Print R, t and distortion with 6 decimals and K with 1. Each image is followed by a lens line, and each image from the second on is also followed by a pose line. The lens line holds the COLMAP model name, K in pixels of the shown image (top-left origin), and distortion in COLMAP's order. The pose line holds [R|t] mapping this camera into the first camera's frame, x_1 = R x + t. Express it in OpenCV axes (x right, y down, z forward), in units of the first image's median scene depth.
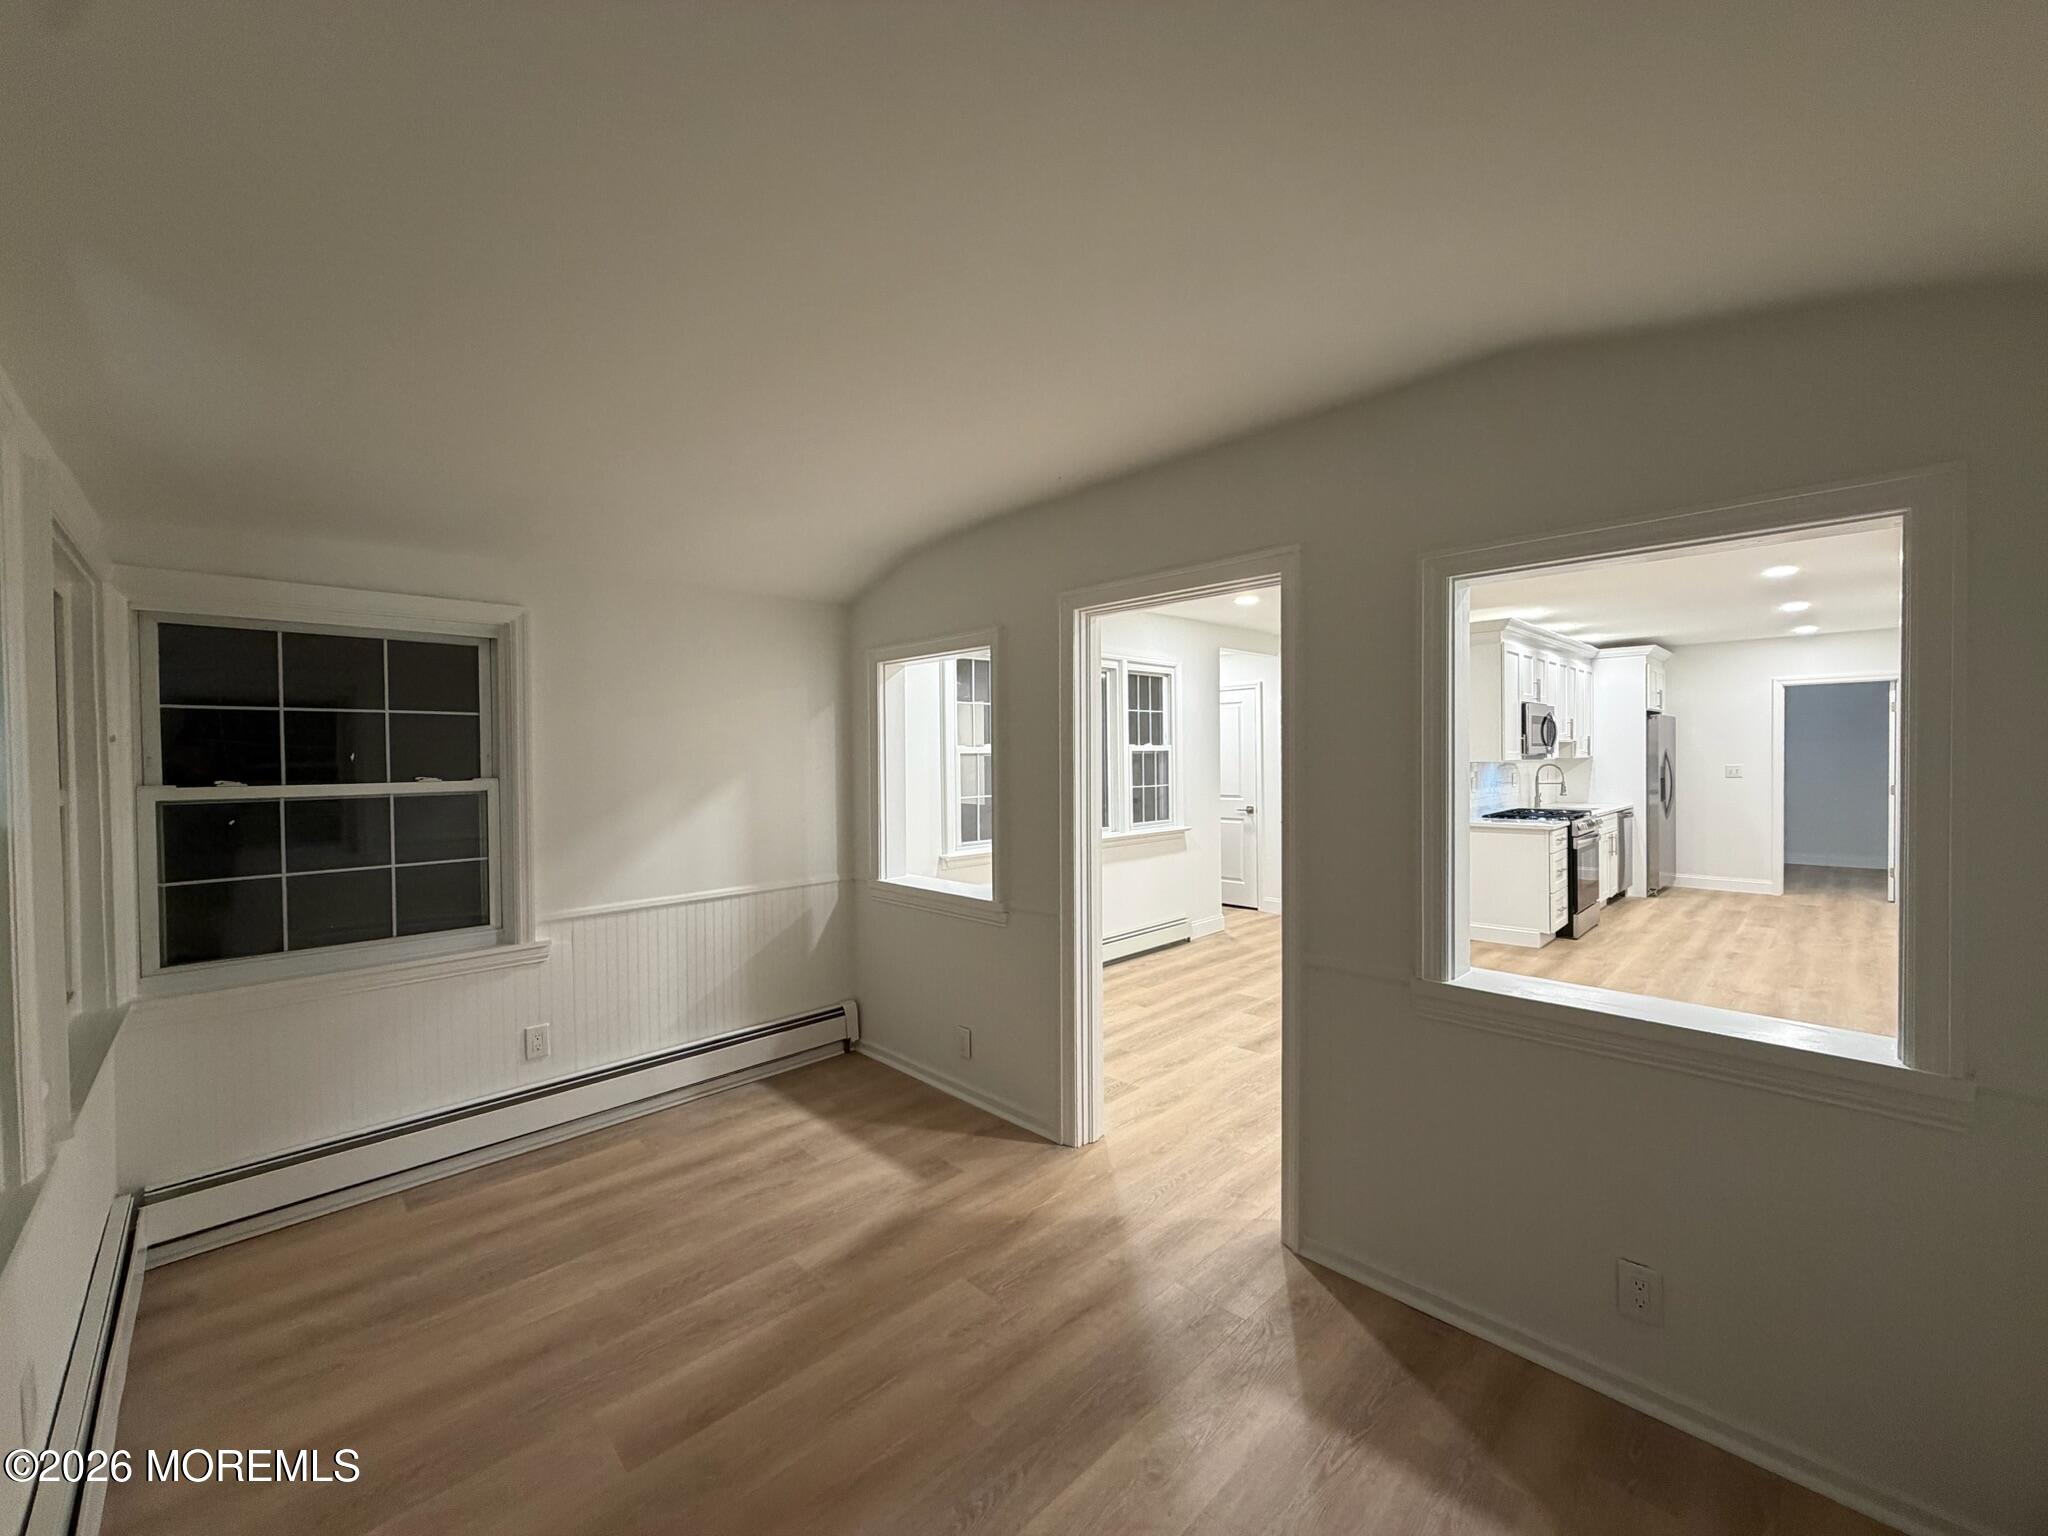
lens RADIAL K [[806.4, 0, 1008.7], [0, 806.4, 763.4], [0, 0, 1]] dist [-0.000411, -0.000208]
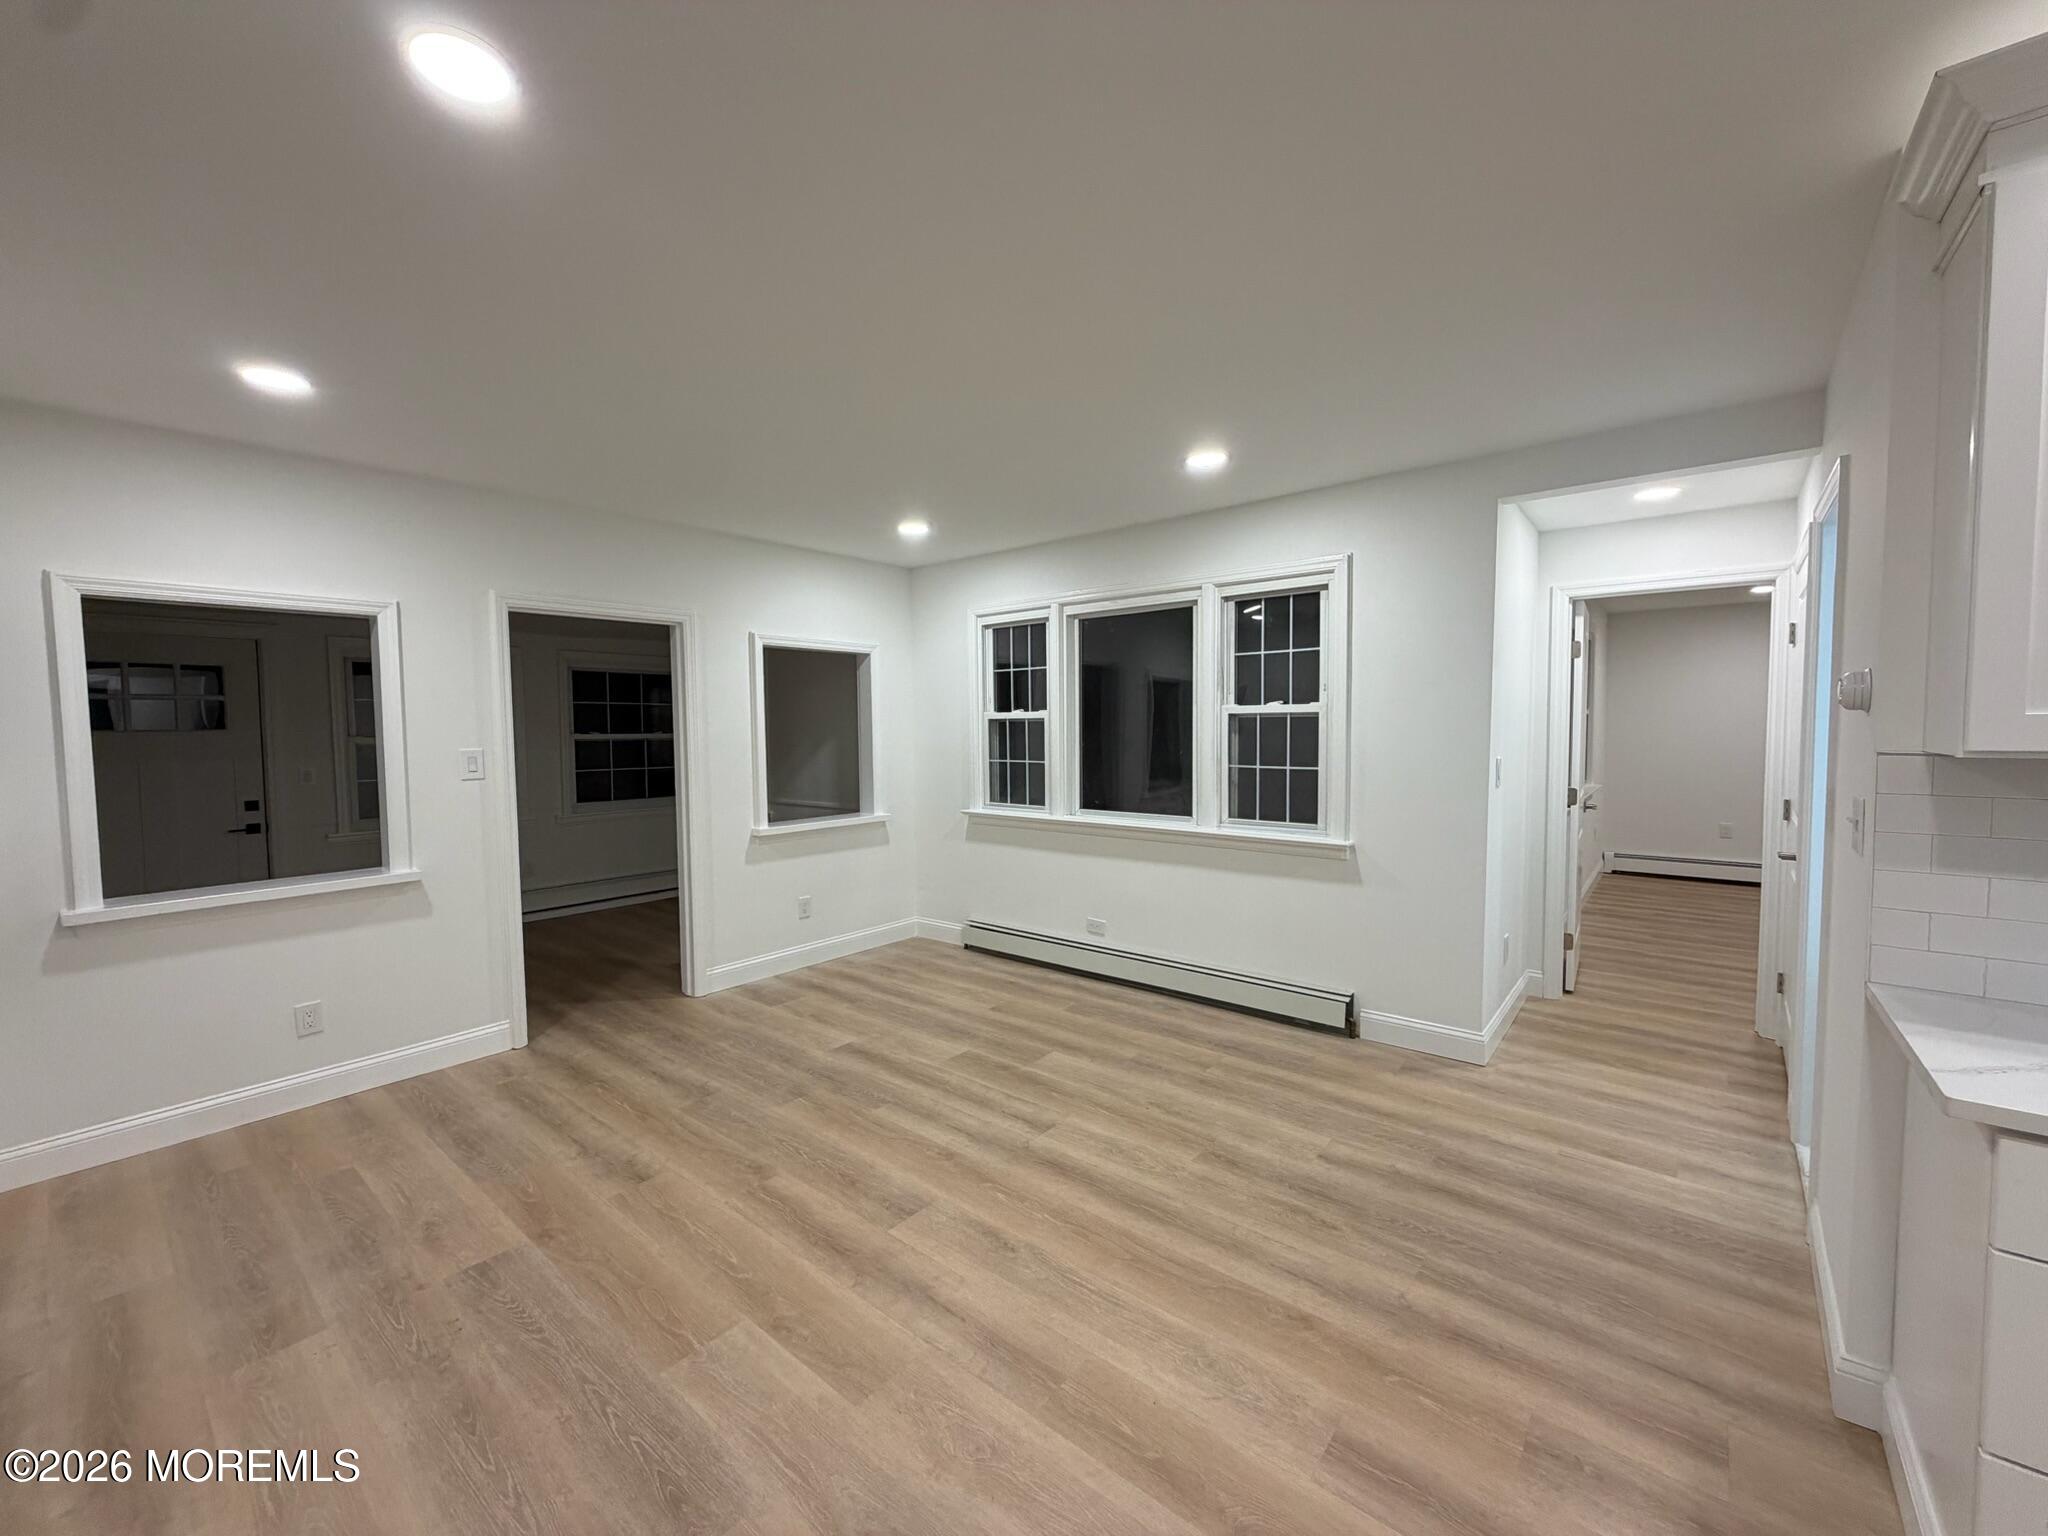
lens RADIAL K [[806.4, 0, 1022.3], [0, 806.4, 772.7], [0, 0, 1]] dist [-0.000411, -0.000208]
pose [[0.117282, 0.068598, -0.990727, 0.802096], [0.001448, 0.997599, 0.069245, -0.013467], [0.993098, -0.009556, 0.116901, 0.727555]]
